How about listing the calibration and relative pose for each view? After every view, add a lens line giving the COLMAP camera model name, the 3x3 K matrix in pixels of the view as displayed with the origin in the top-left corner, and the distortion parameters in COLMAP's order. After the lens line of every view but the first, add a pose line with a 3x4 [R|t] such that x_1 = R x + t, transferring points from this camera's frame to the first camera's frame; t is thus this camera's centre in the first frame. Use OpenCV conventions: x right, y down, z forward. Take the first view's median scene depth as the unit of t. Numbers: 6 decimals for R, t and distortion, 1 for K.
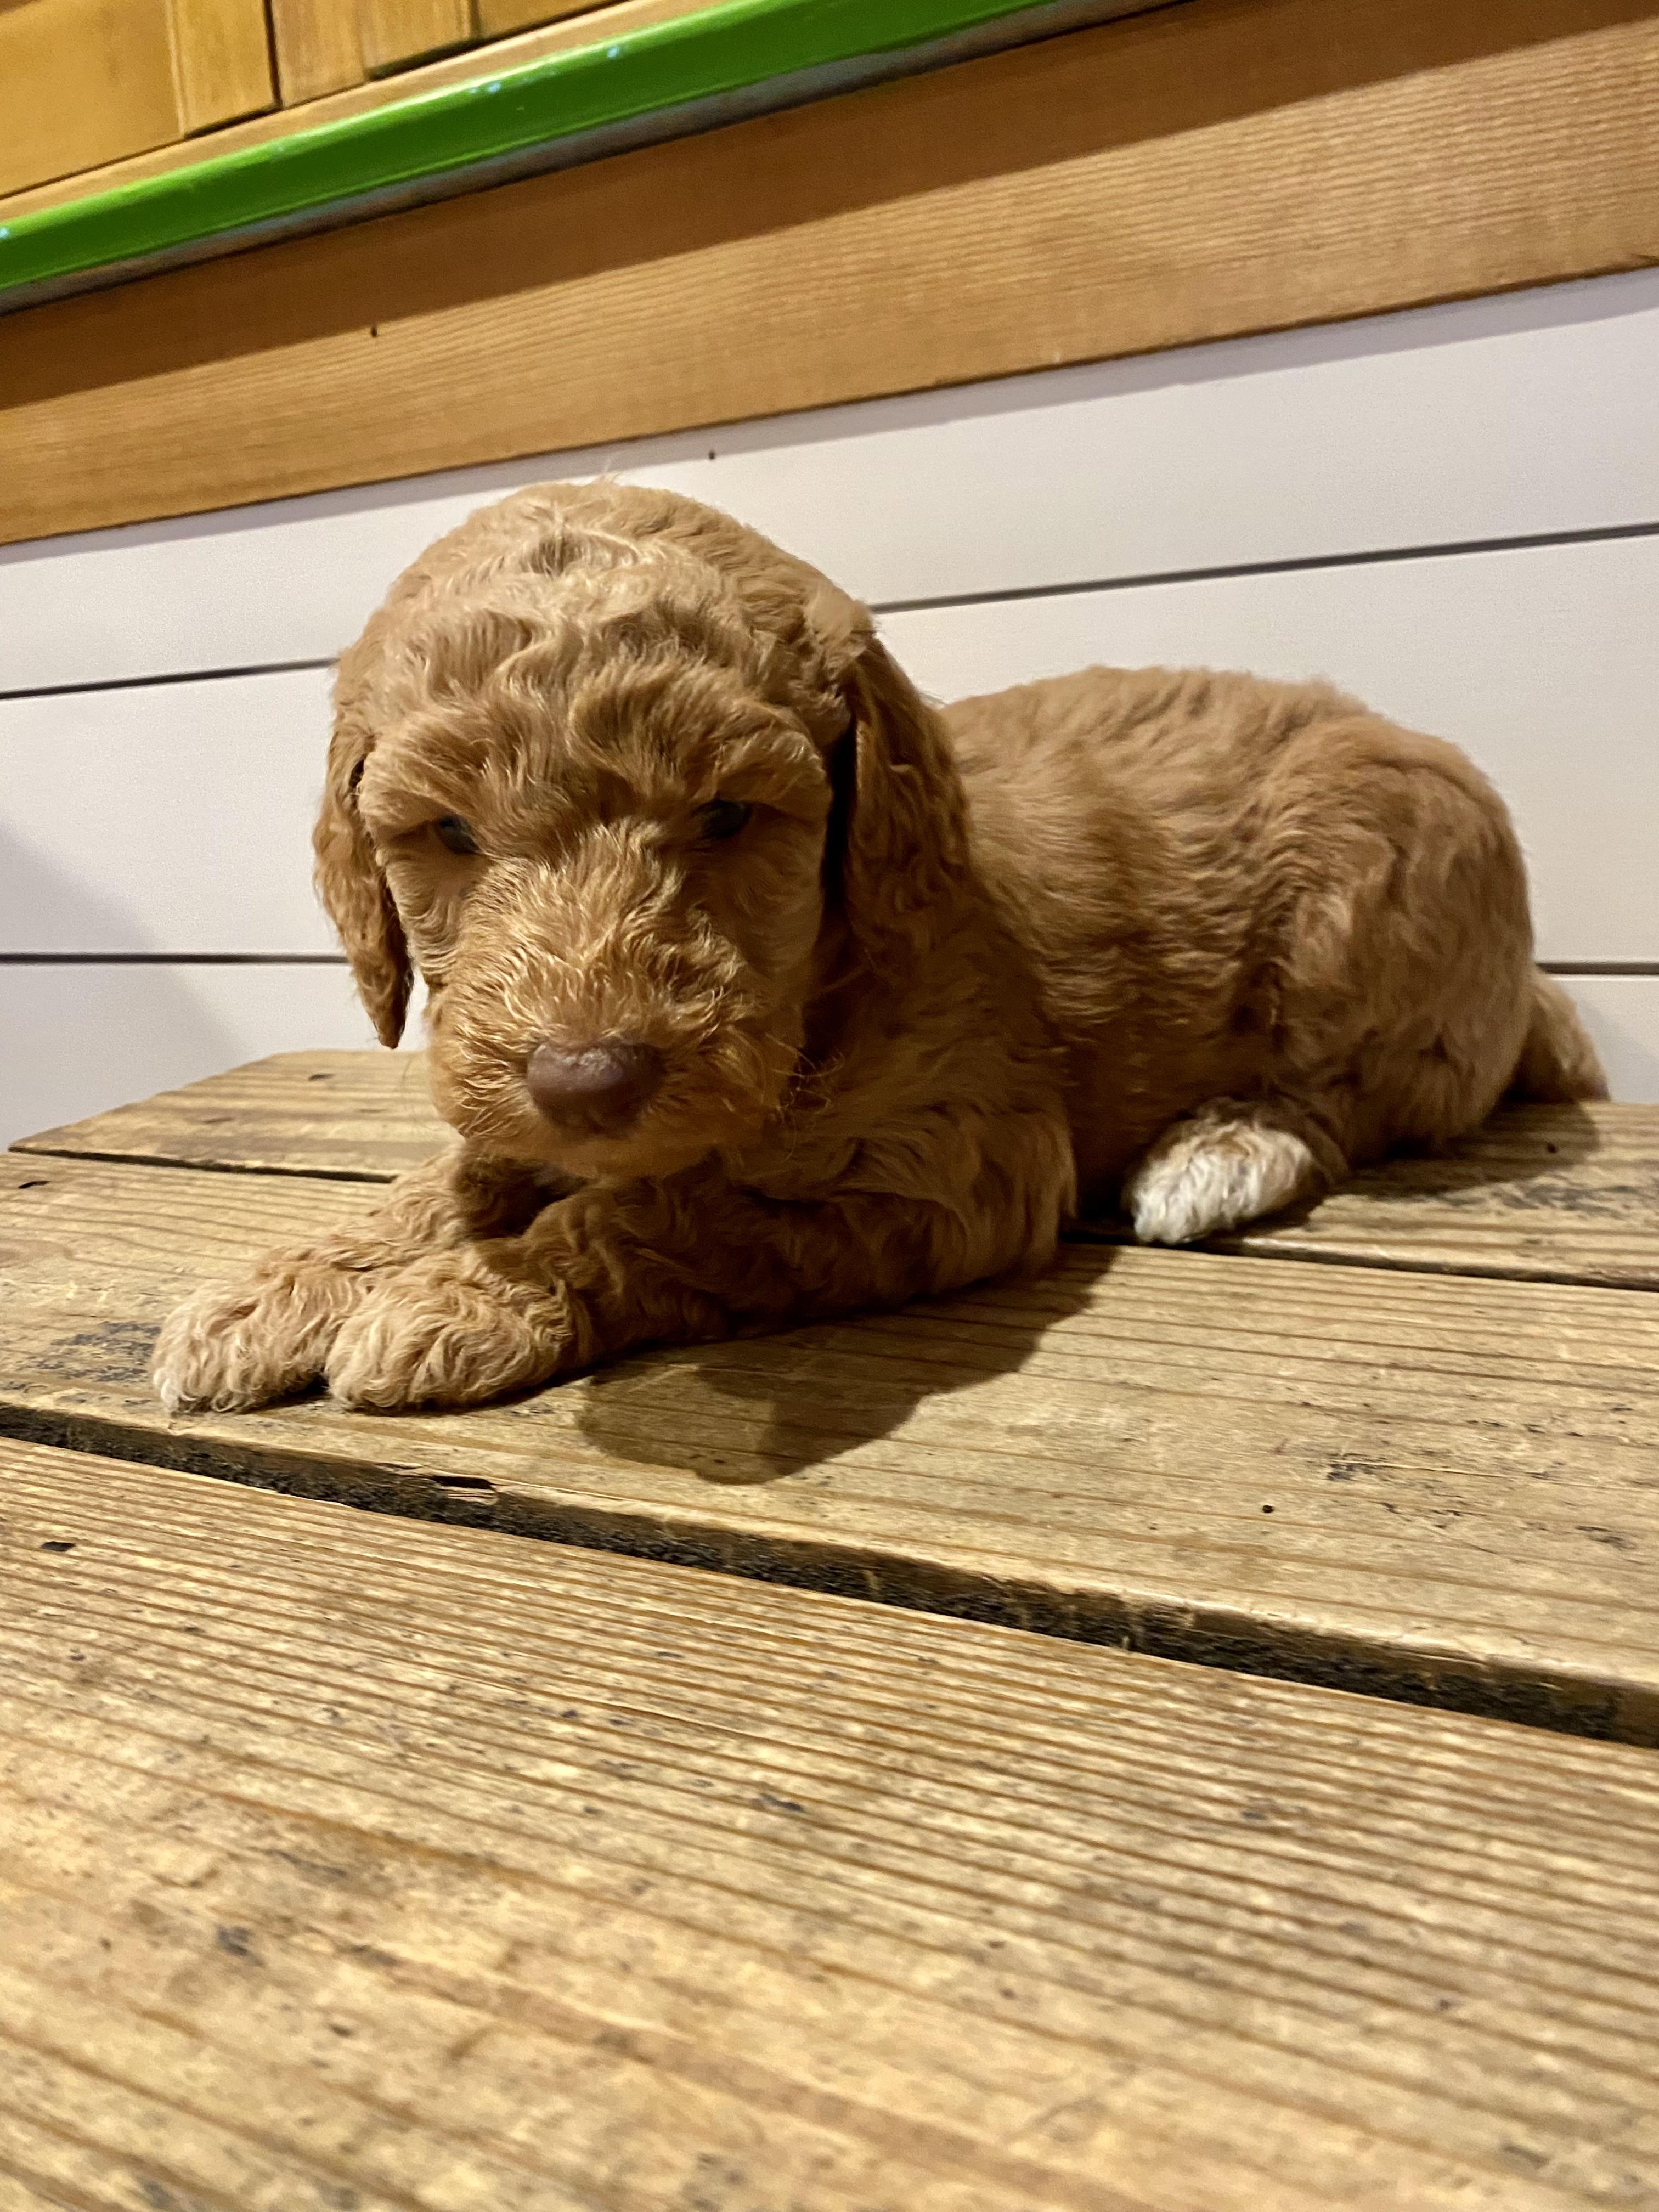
lens RADIAL K [[1718.8, 0, 856.2], [0, 1718.8, 1082.5], [0, 0, 1]] dist [-0.009151, 0.017811]
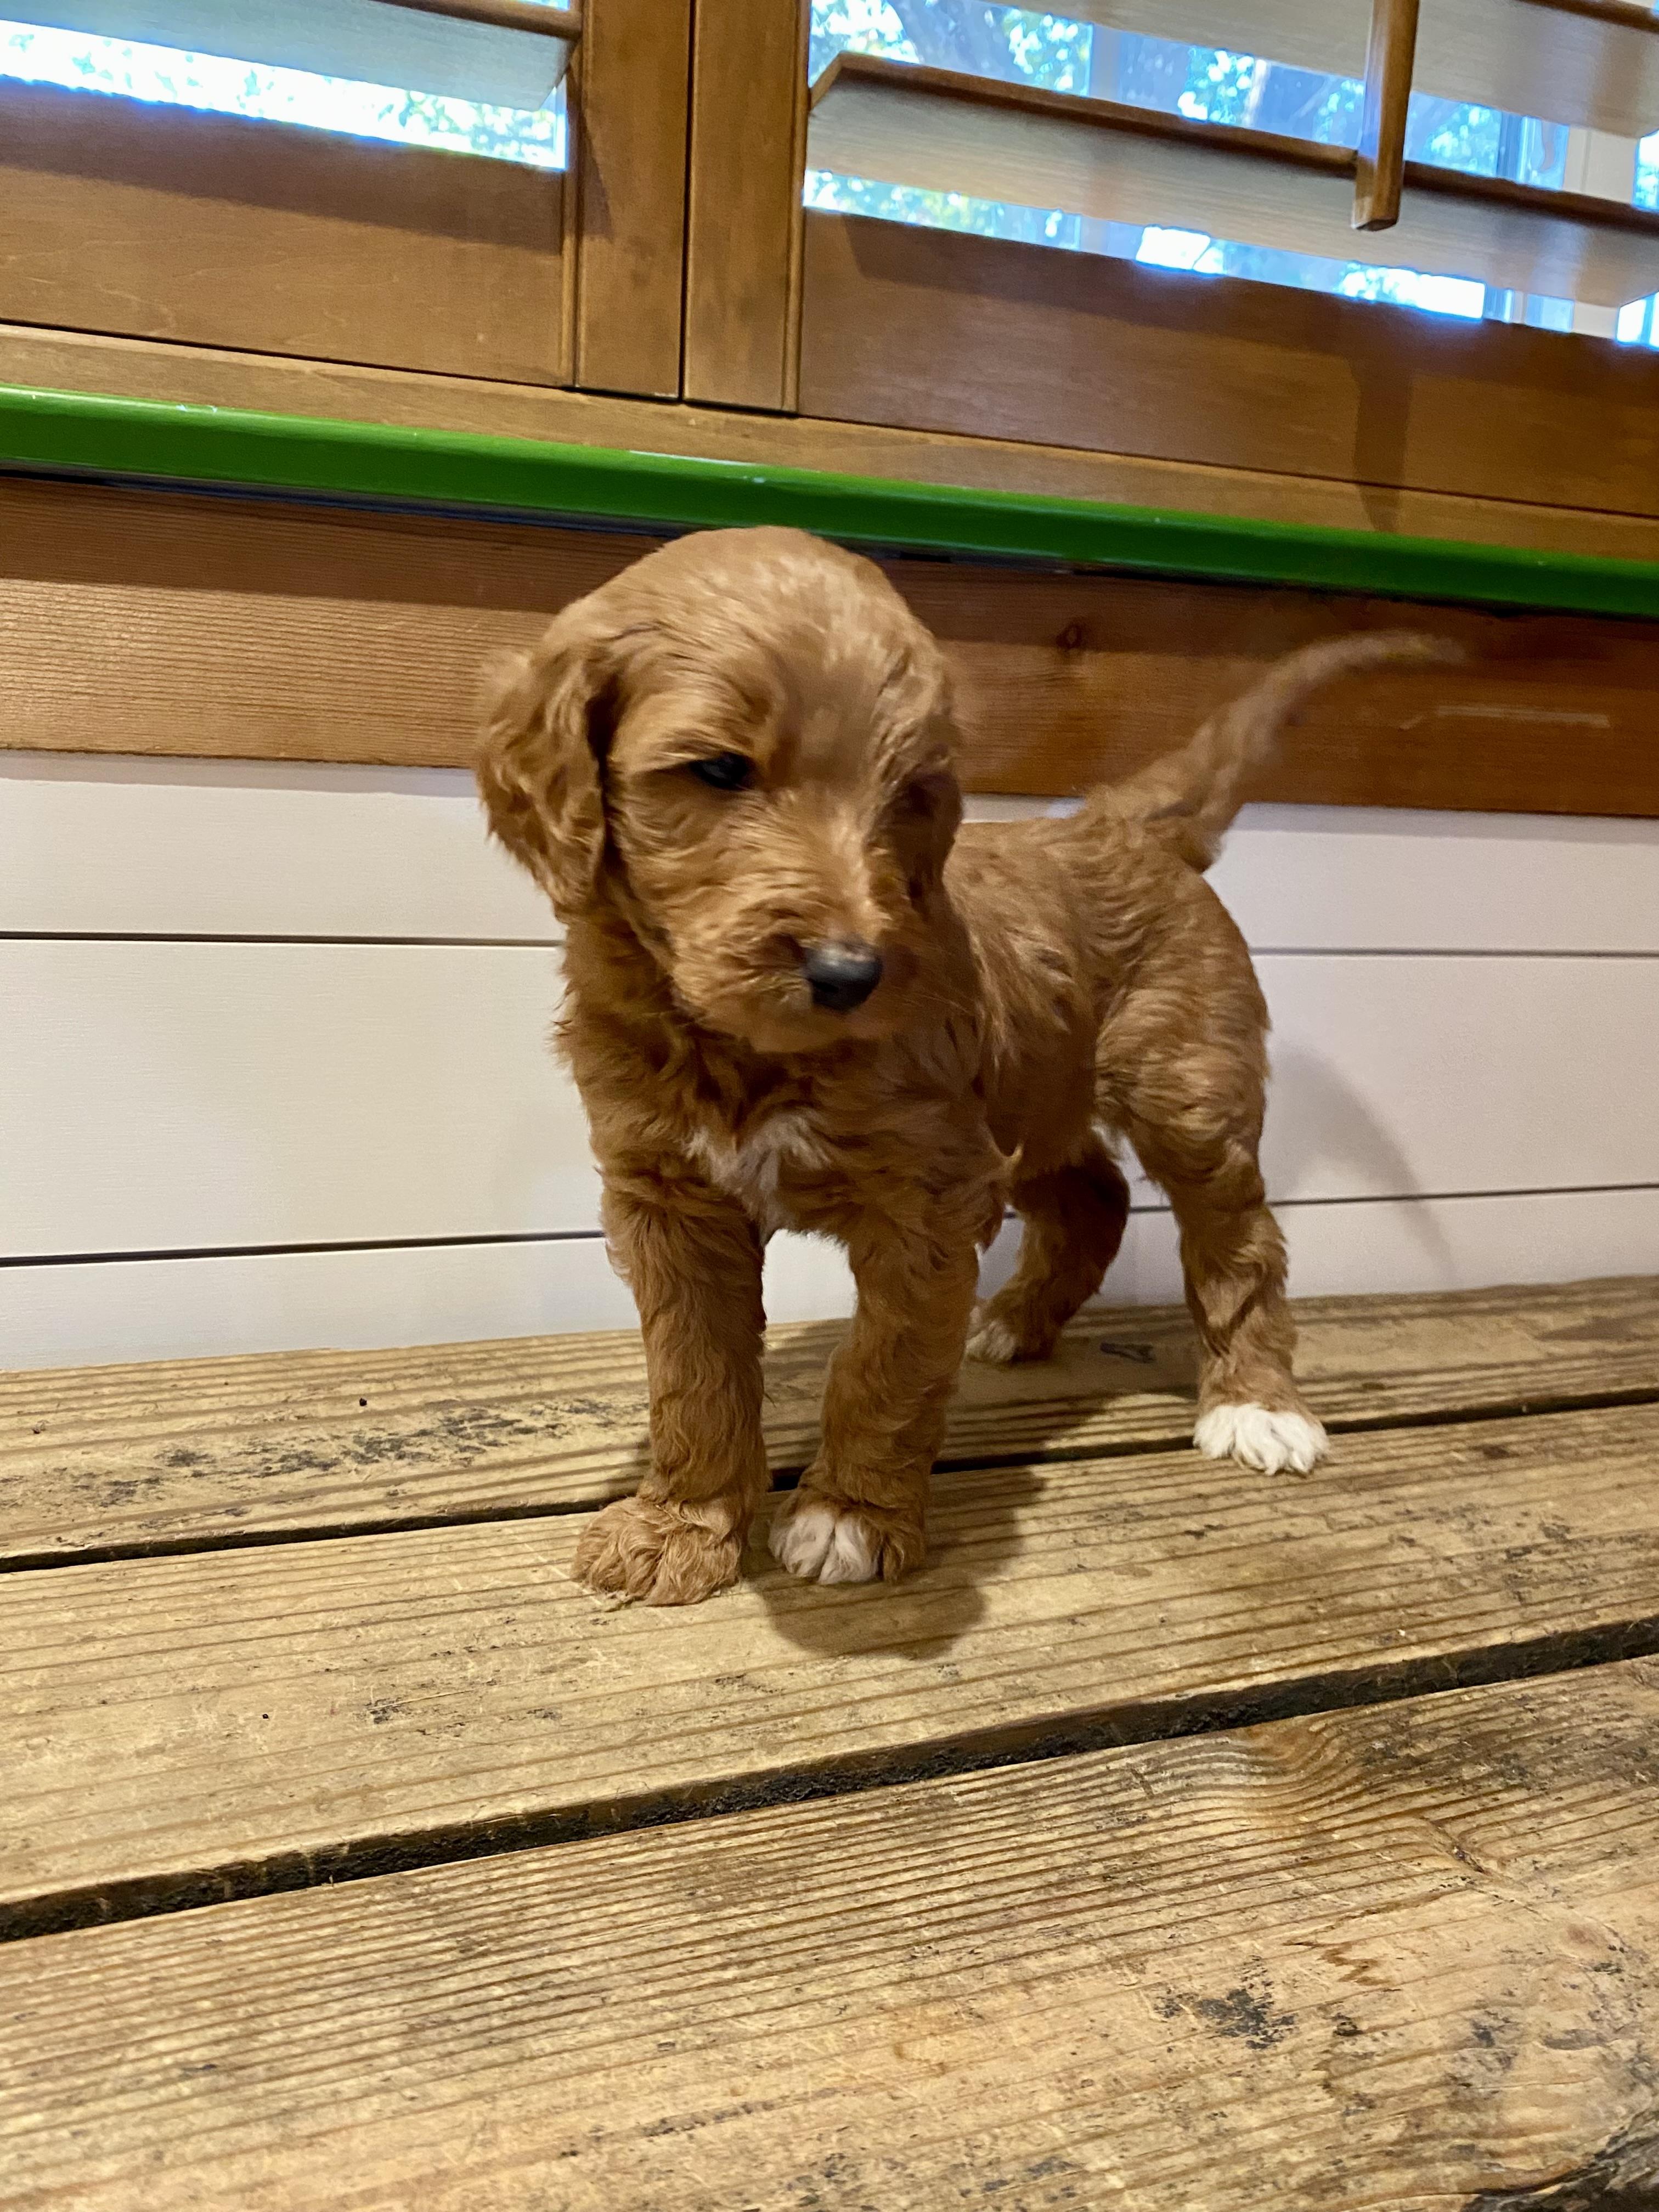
lens RADIAL K [[1718.8, 0, 856.2], [0, 1718.8, 1082.5], [0, 0, 1]] dist [-0.009151, 0.017811]
pose [[0.668020, -0.039128, 0.743114, -0.728317], [0.049788, 0.998729, 0.007831, -0.436557], [-0.742476, 0.031767, 0.669119, -0.496334]]
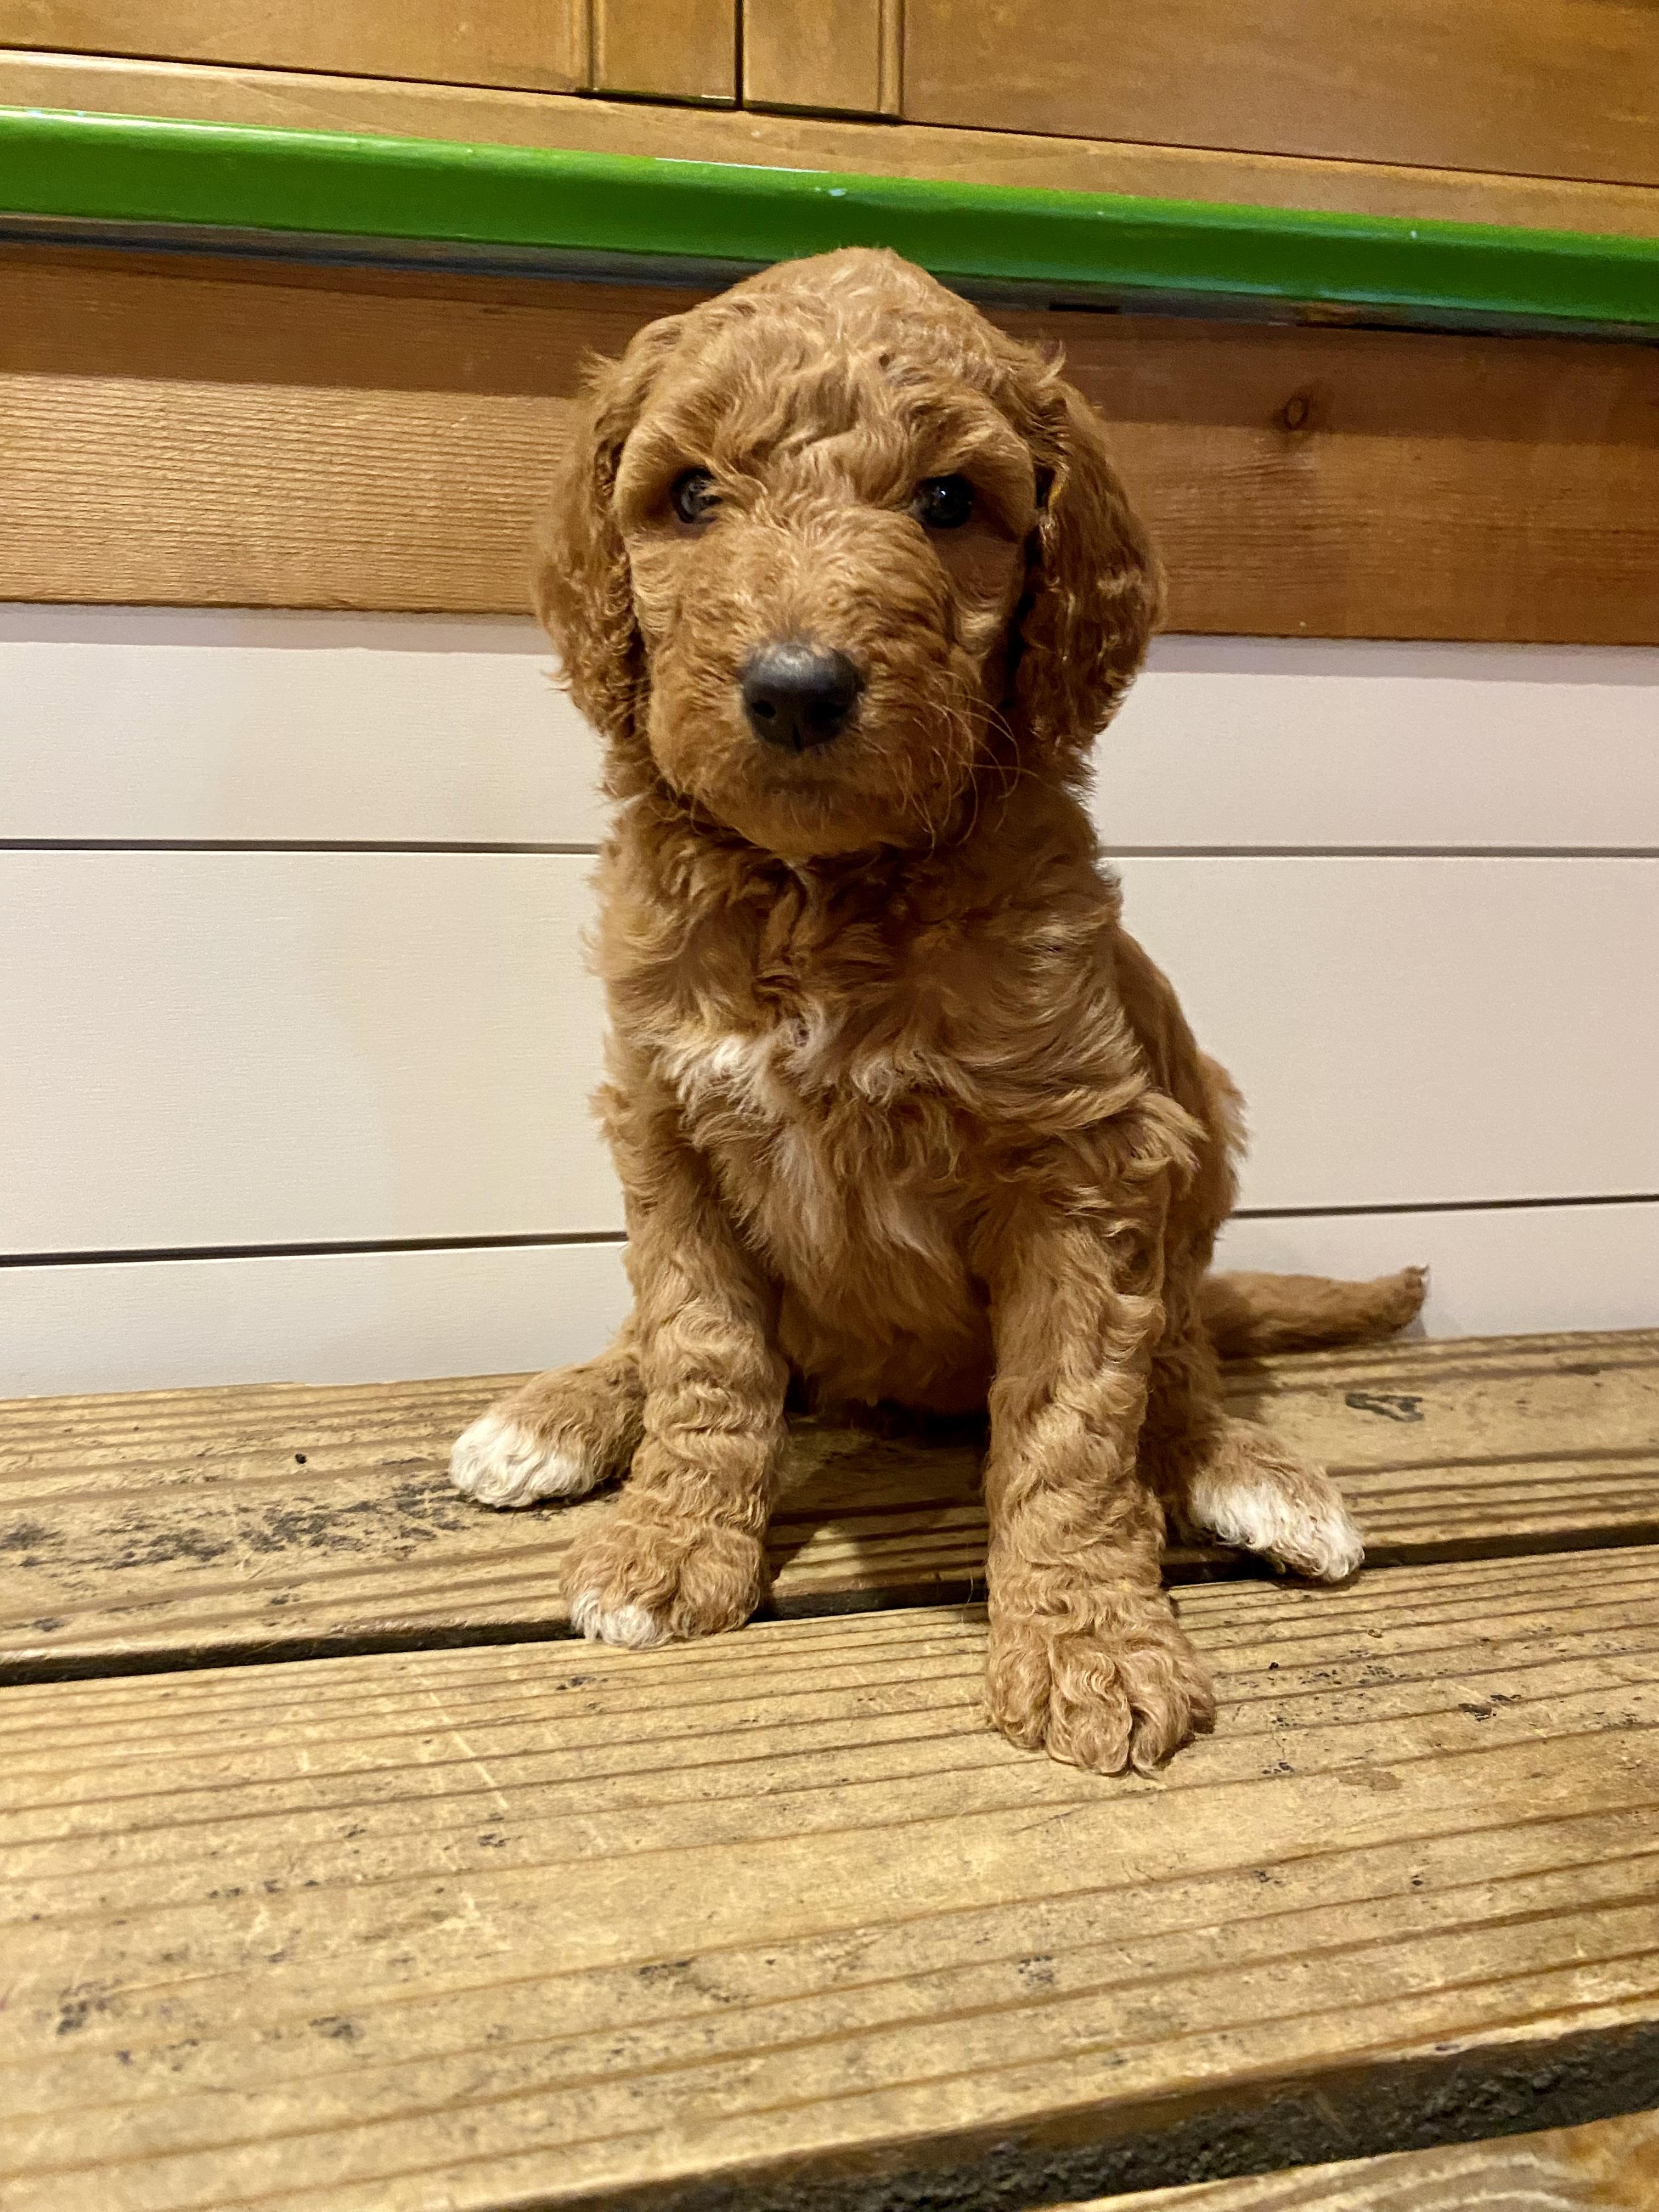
lens RADIAL K [[1718.8, 0, 856.2], [0, 1718.8, 1082.5], [0, 0, 1]] dist [-0.009151, 0.017811]
pose [[0.778335, -0.041185, 0.626497, 0.057236], [0.056739, 0.998377, -0.004859, -0.336886], [-0.625280, 0.039329, 0.779409, -0.047635]]
